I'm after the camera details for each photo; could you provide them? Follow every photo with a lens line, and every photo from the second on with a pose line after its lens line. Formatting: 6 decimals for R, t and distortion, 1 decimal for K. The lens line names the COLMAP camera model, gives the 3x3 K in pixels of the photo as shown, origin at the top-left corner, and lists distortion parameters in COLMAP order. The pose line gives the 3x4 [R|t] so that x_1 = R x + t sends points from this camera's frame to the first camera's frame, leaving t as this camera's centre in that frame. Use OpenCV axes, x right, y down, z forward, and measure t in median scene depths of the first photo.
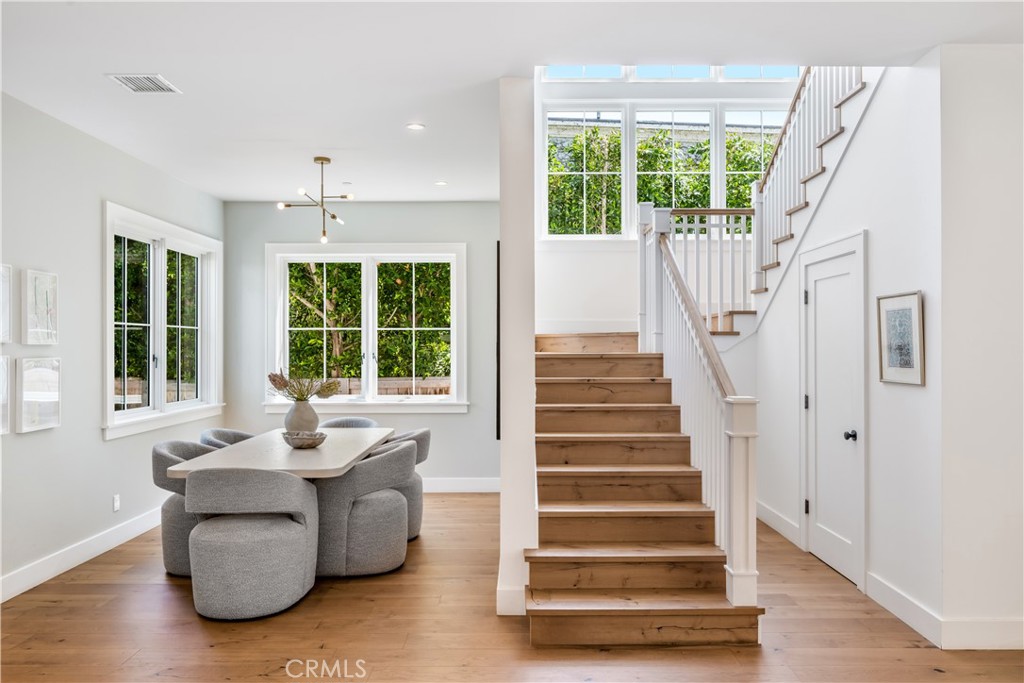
lens RADIAL K [[714.4, 0, 512.0], [0, 714.4, 341.5], [0, 0, 1]] dist [0.009544, 0.003558]
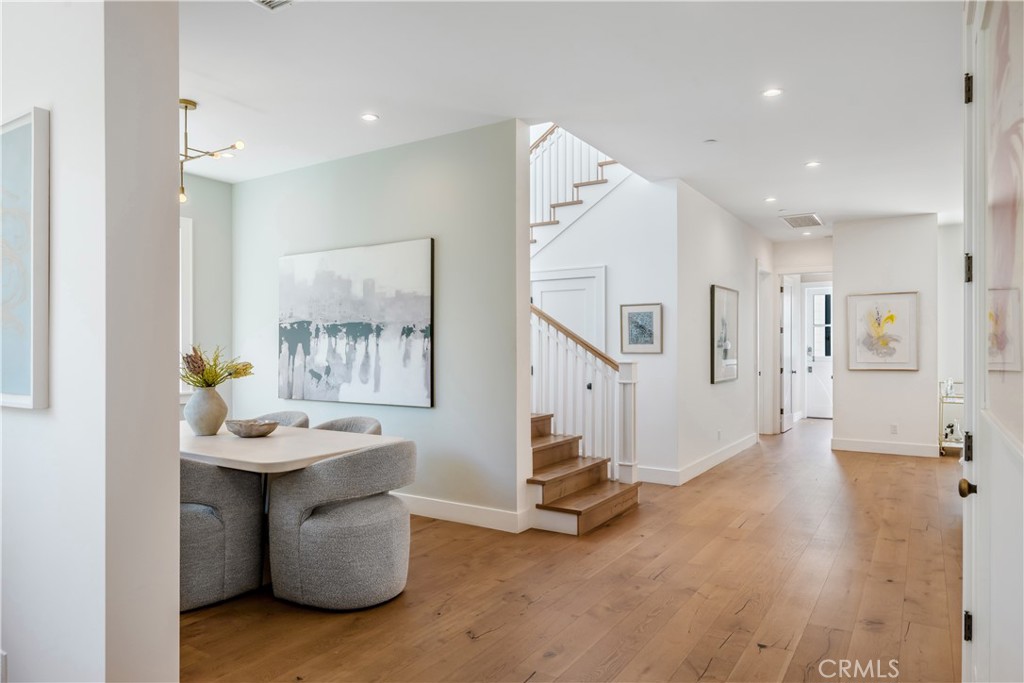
lens RADIAL K [[647.7, 0, 512.0], [0, 647.7, 341.5], [0, 0, 1]] dist [0.000125, -0.000216]
pose [[0.540274, 0.008964, 0.841441, -1.014449], [-0.009961, 0.999941, -0.004257, 0.039317], [-0.841430, -0.006082, 0.540332, 0.376105]]
